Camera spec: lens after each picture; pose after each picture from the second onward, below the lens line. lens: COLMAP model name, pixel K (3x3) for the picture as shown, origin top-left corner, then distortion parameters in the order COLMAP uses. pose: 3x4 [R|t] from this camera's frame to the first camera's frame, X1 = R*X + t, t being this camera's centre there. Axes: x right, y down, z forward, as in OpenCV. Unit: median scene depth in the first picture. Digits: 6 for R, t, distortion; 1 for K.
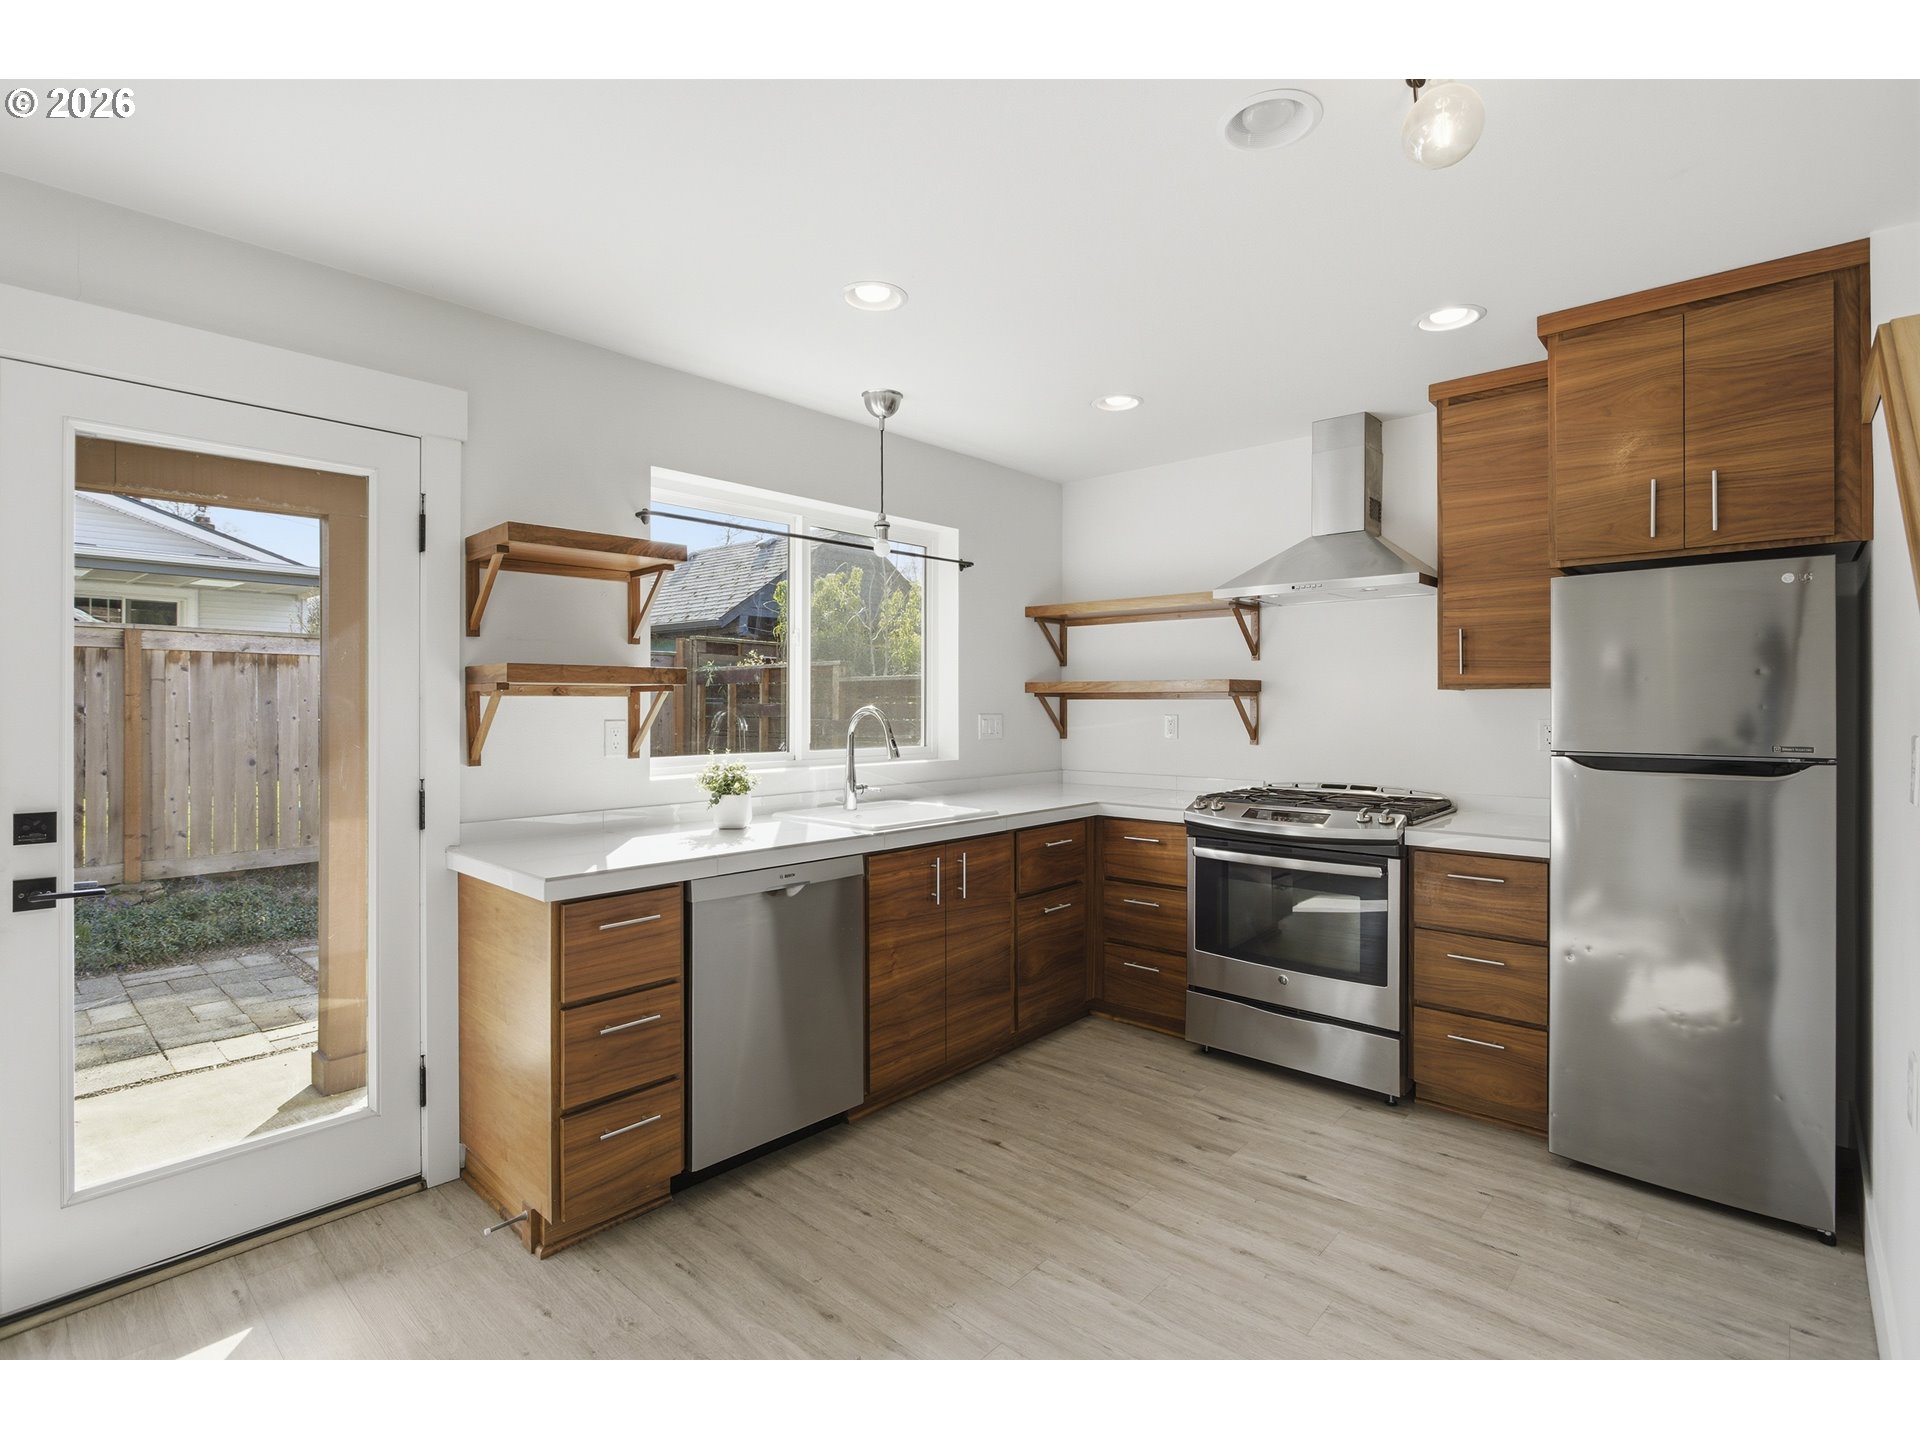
lens RADIAL K [[915.1, 0, 963.4], [0, 915.1, 700.6], [0, 0, 1]] dist [-0.008445, -0.000455]
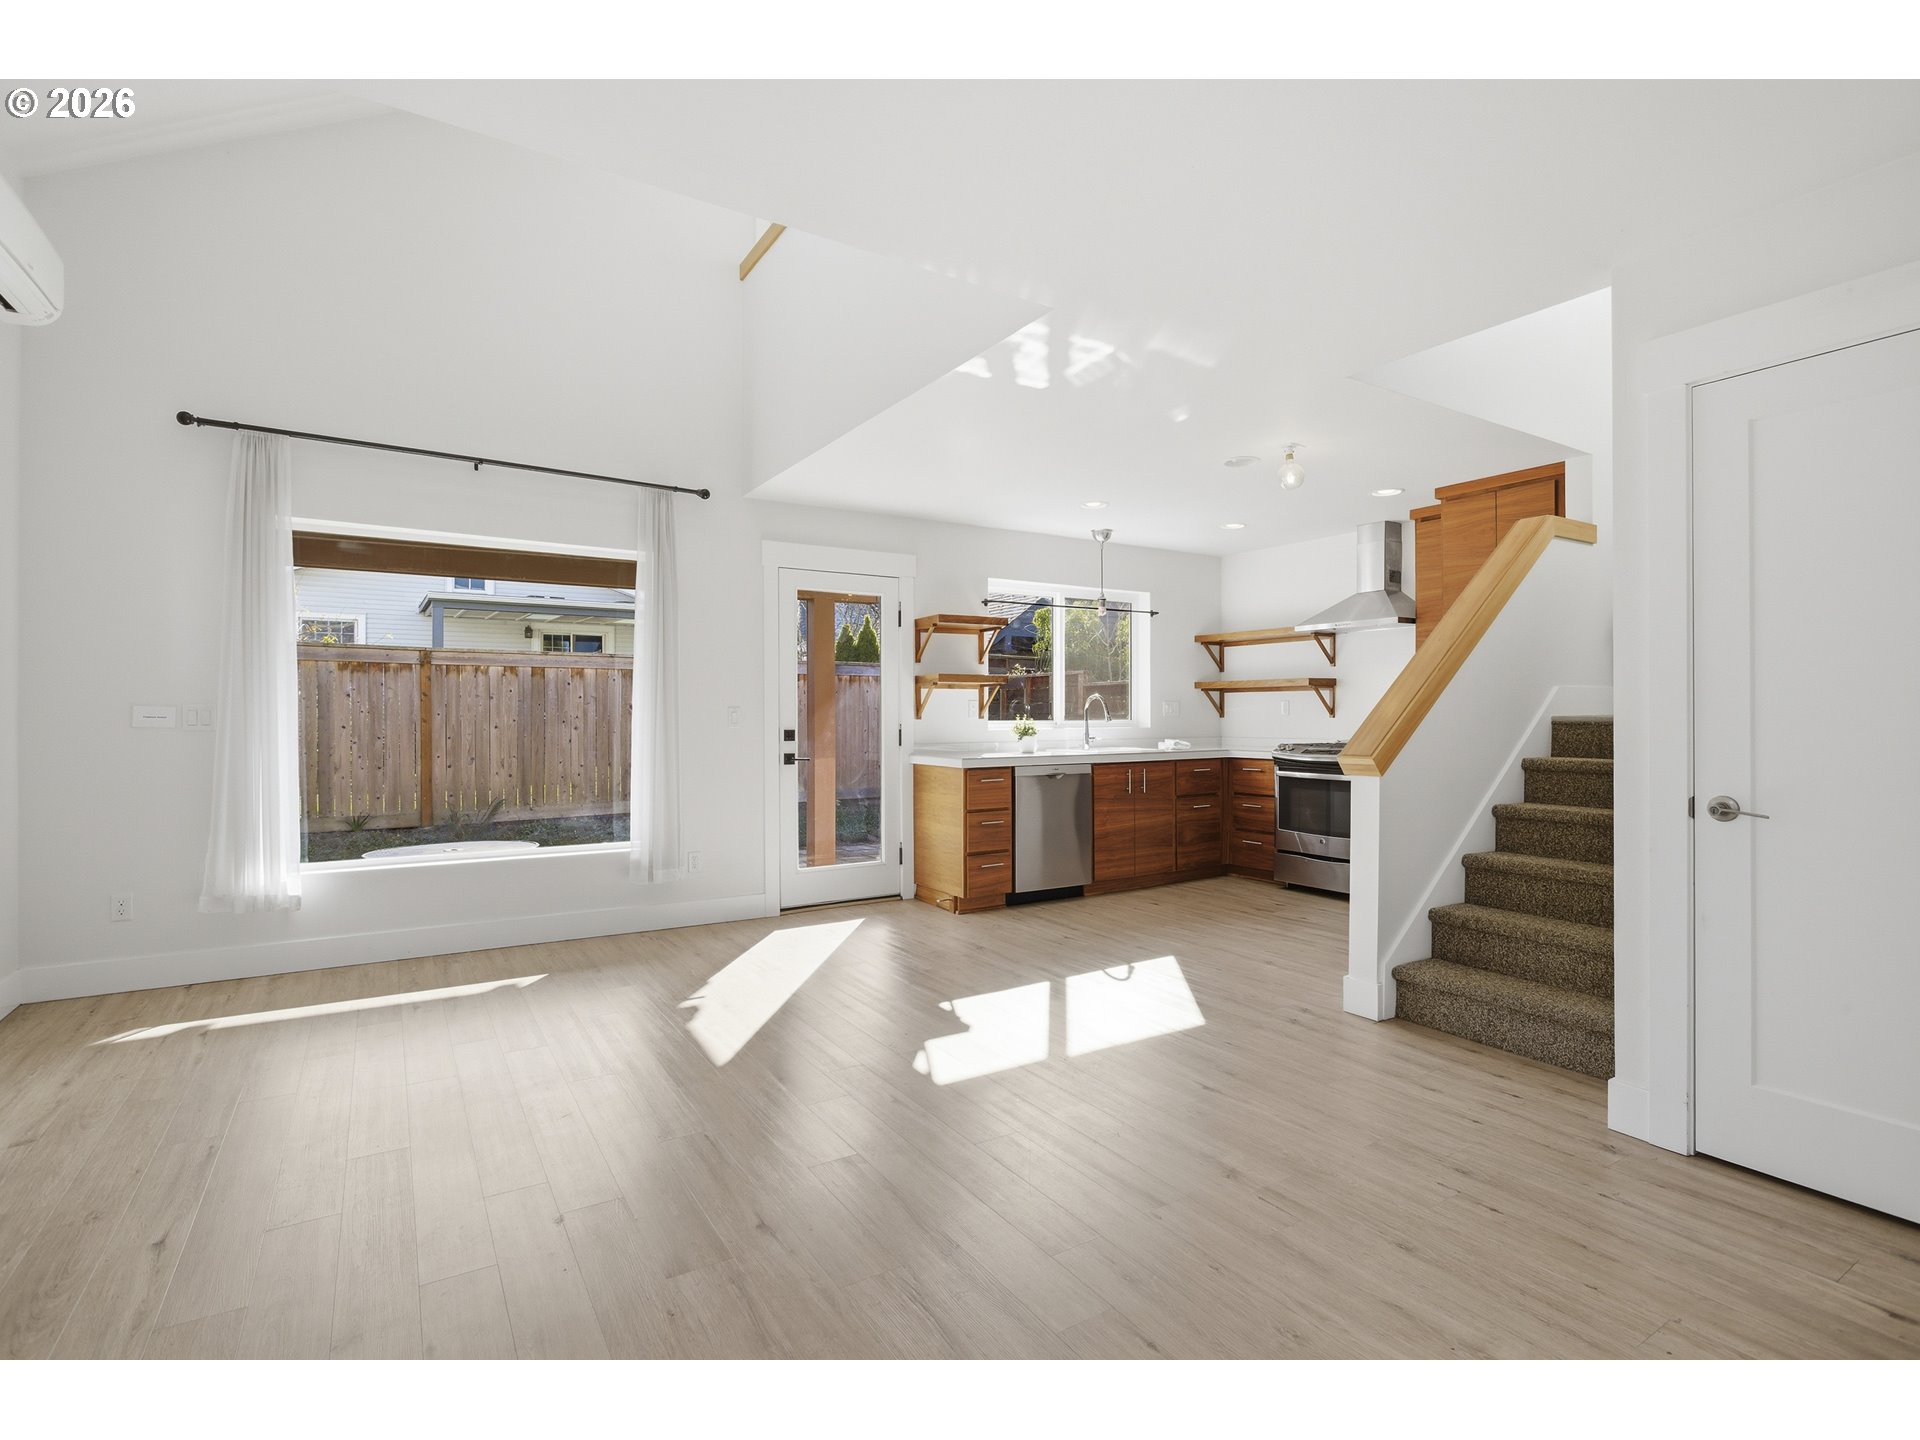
lens RADIAL K [[915.1, 0, 956.4], [0, 915.1, 713.5], [0, 0, 1]] dist [-0.008445, -0.000455]
pose [[0.961798, -0.002585, -0.273746, 0.148275], [0.003517, 0.999990, 0.002917, 0.041996], [0.273736, -0.003768, 0.961797, -0.971216]]
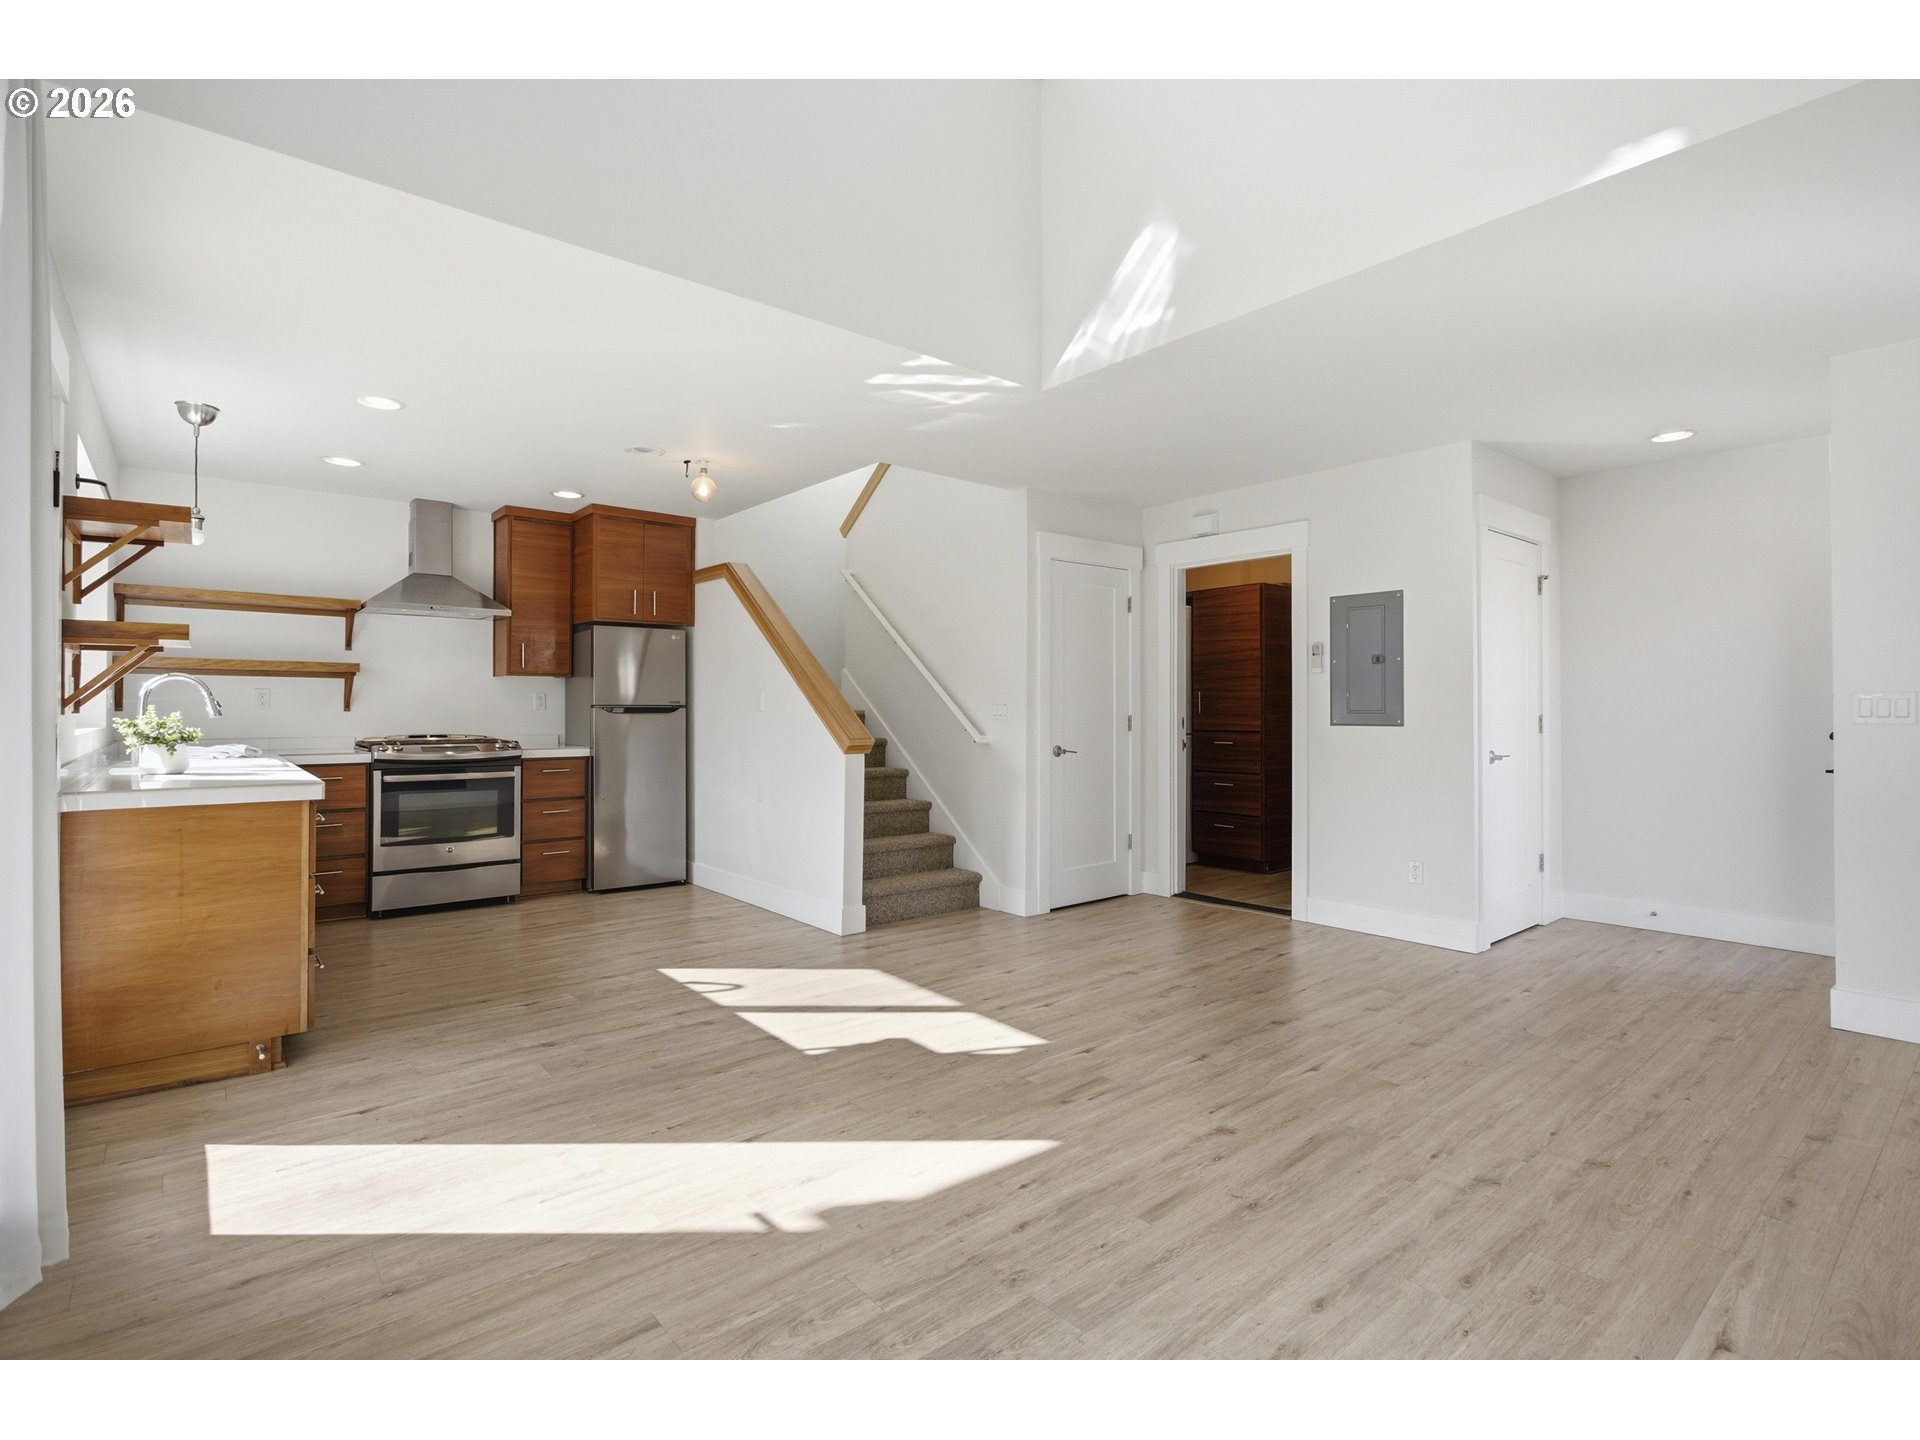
lens RADIAL K [[915.1, 0, 948.1], [0, 915.1, 708.1], [0, 0, 1]] dist [-0.008445, -0.000455]
pose [[0.147029, -0.000232, 0.989132, -1.155648], [-0.006024, 0.999981, 0.001130, 0.045311], [-0.989114, -0.006125, 0.147025, -0.126399]]
